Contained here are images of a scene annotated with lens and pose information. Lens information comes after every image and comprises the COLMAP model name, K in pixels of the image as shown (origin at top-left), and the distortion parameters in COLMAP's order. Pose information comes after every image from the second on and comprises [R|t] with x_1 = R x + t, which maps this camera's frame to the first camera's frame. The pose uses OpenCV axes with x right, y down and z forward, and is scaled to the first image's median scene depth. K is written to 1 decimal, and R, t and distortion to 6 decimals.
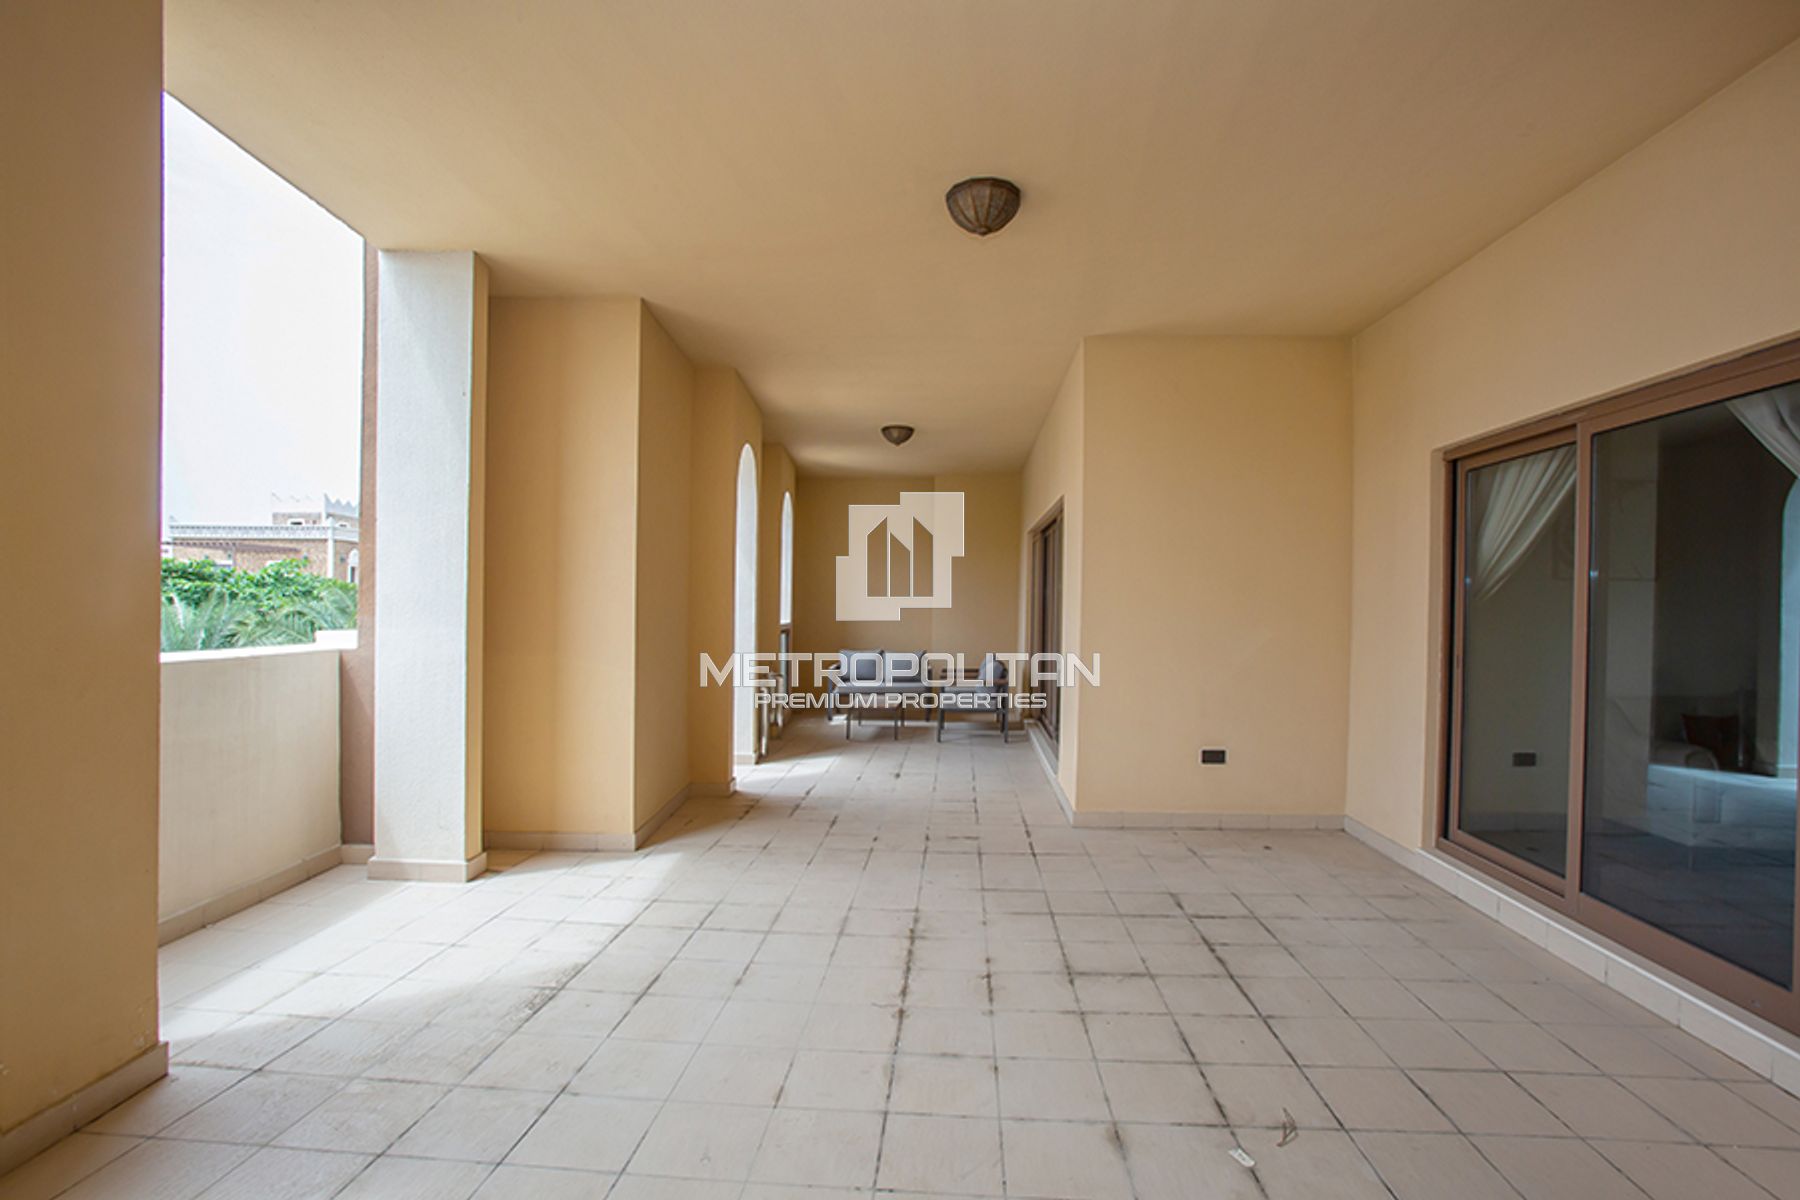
lens RADIAL K [[836.2, 0, 900.0], [0, 836.2, 600.0], [0, 0, 1]] dist [-0.079393, 0.040469]
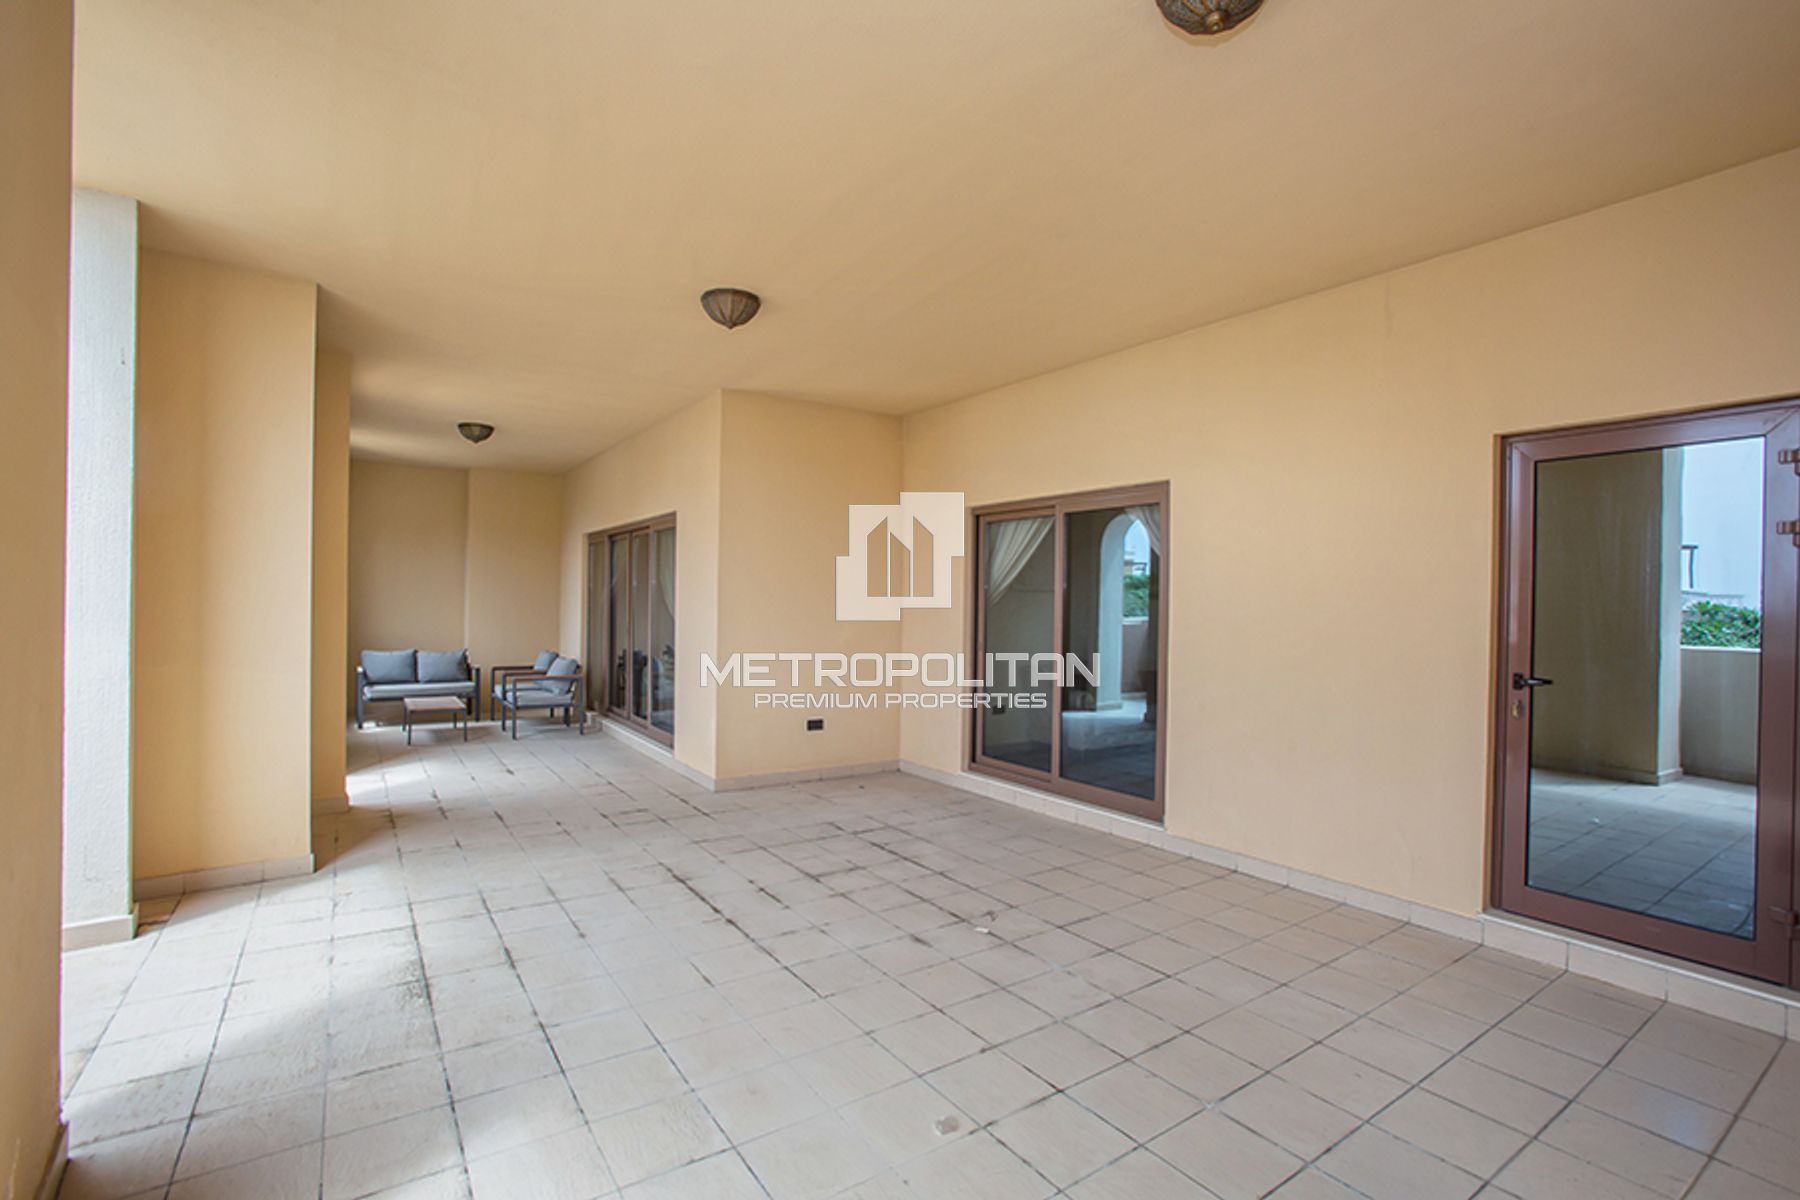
lens RADIAL K [[836.2, 0, 900.0], [0, 836.2, 600.0], [0, 0, 1]] dist [-0.079393, 0.040469]
pose [[0.791500, 0.002080, 0.611165, -0.410178], [-0.010328, 0.999897, 0.009971, -0.029088], [-0.611082, -0.014204, 0.791440, -0.162043]]
